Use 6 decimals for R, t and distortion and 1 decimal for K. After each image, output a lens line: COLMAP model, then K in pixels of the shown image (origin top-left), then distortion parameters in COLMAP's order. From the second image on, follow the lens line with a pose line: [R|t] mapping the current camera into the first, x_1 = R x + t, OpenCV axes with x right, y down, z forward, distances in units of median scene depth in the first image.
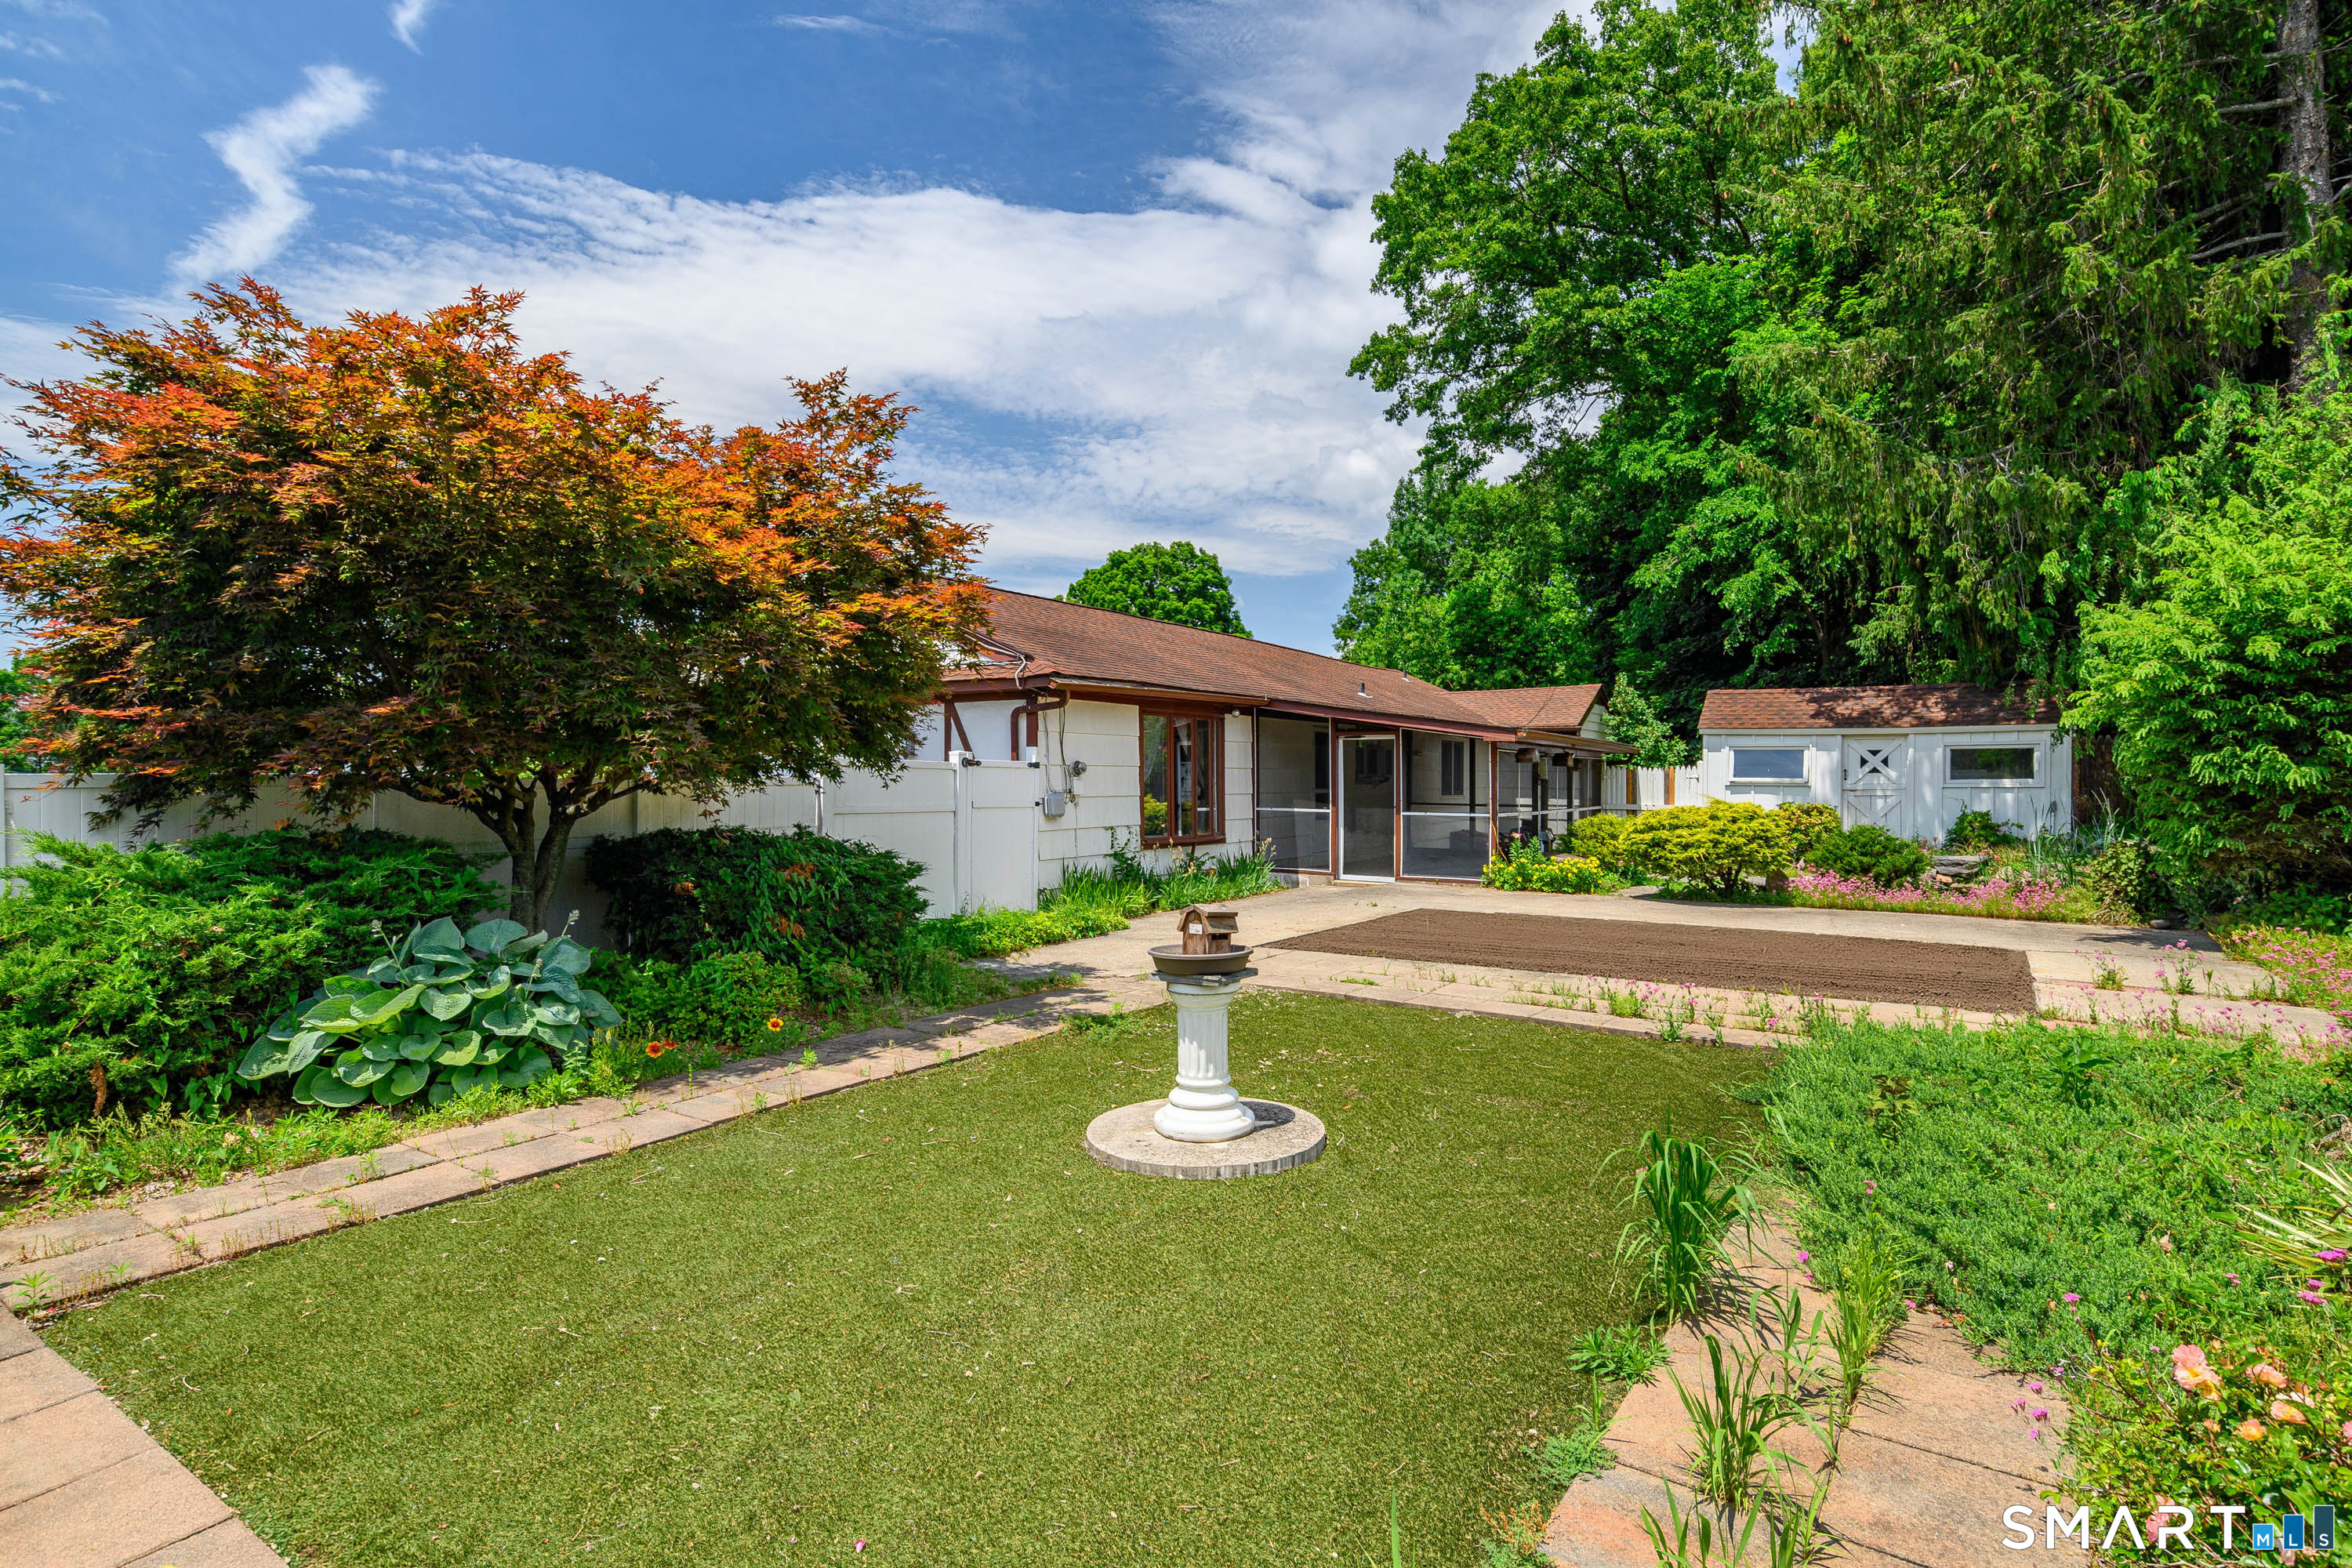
lens RADIAL K [[1152.1, 0, 1170.4], [0, 1152.1, 774.6], [0, 0, 1]] dist [0.001152, 0.000110]
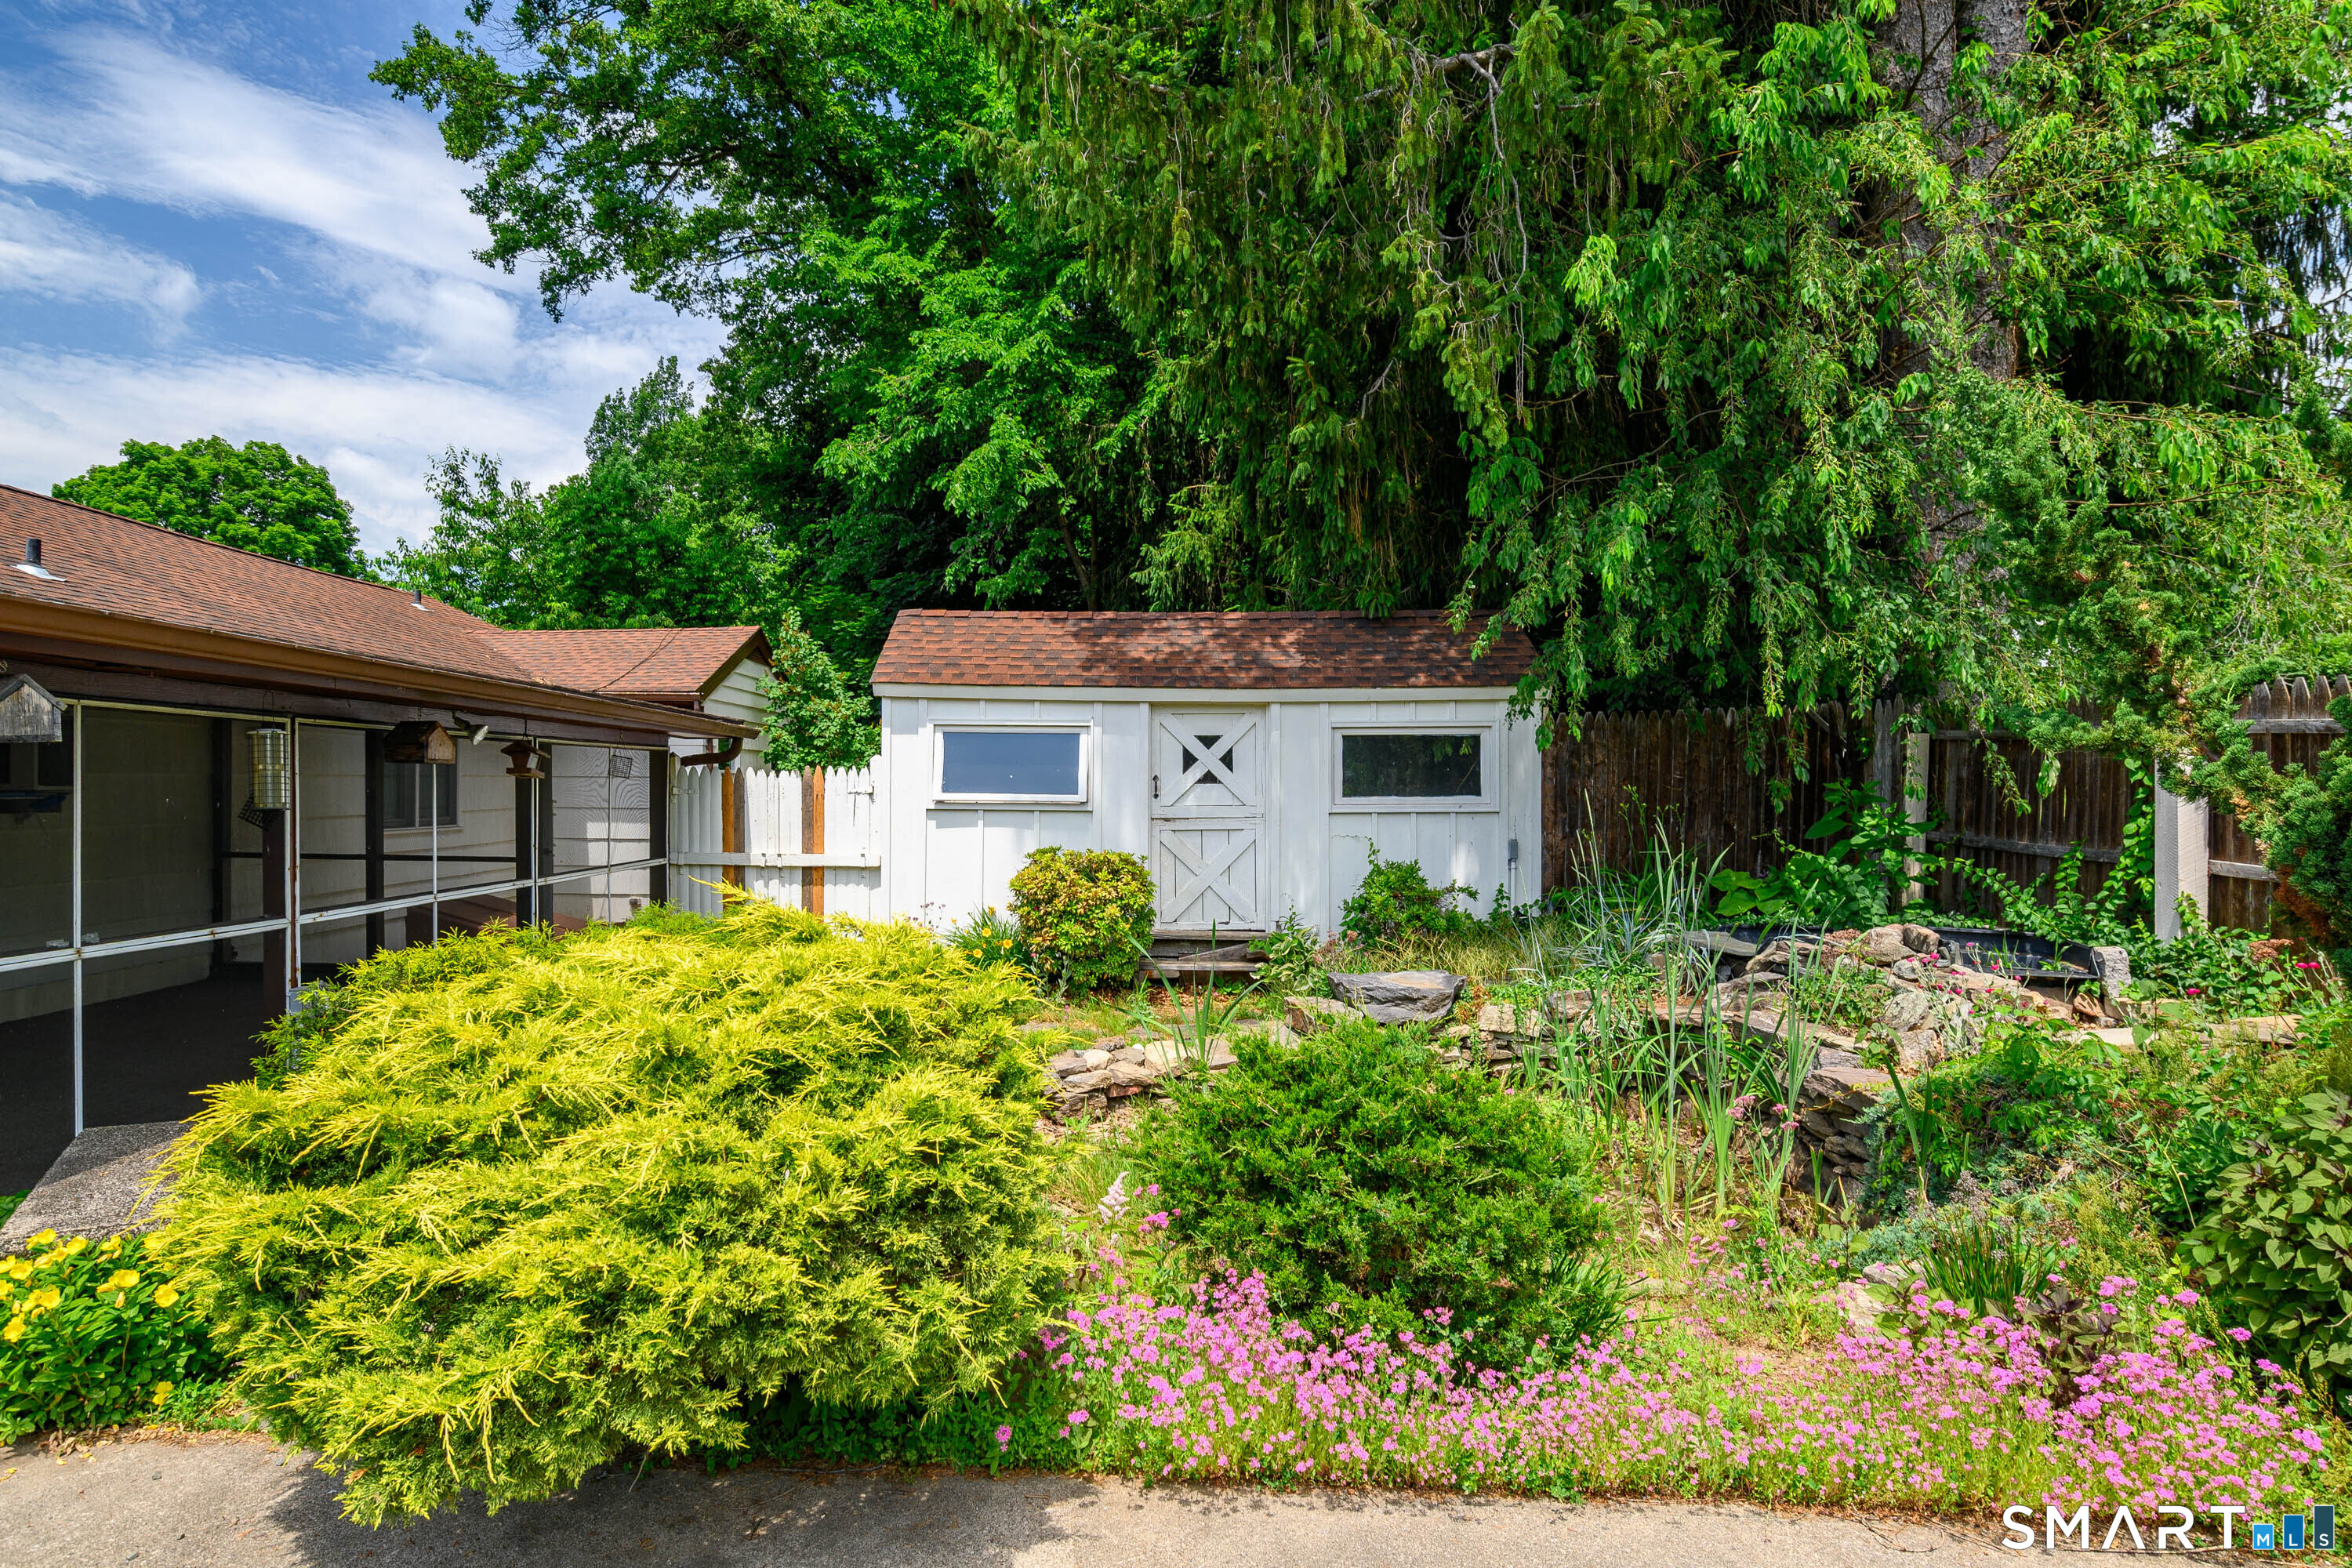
lens RADIAL K [[1166.2, 0, 1176.0], [0, 1166.2, 784.0], [0, 0, 1]] dist [-0.001034, -0.000200]
pose [[0.821496, 0.000320, 0.570214, 0.257996], [-0.002428, 0.999993, 0.002936, -0.002172], [-0.570209, -0.003797, 0.821491, 0.484978]]
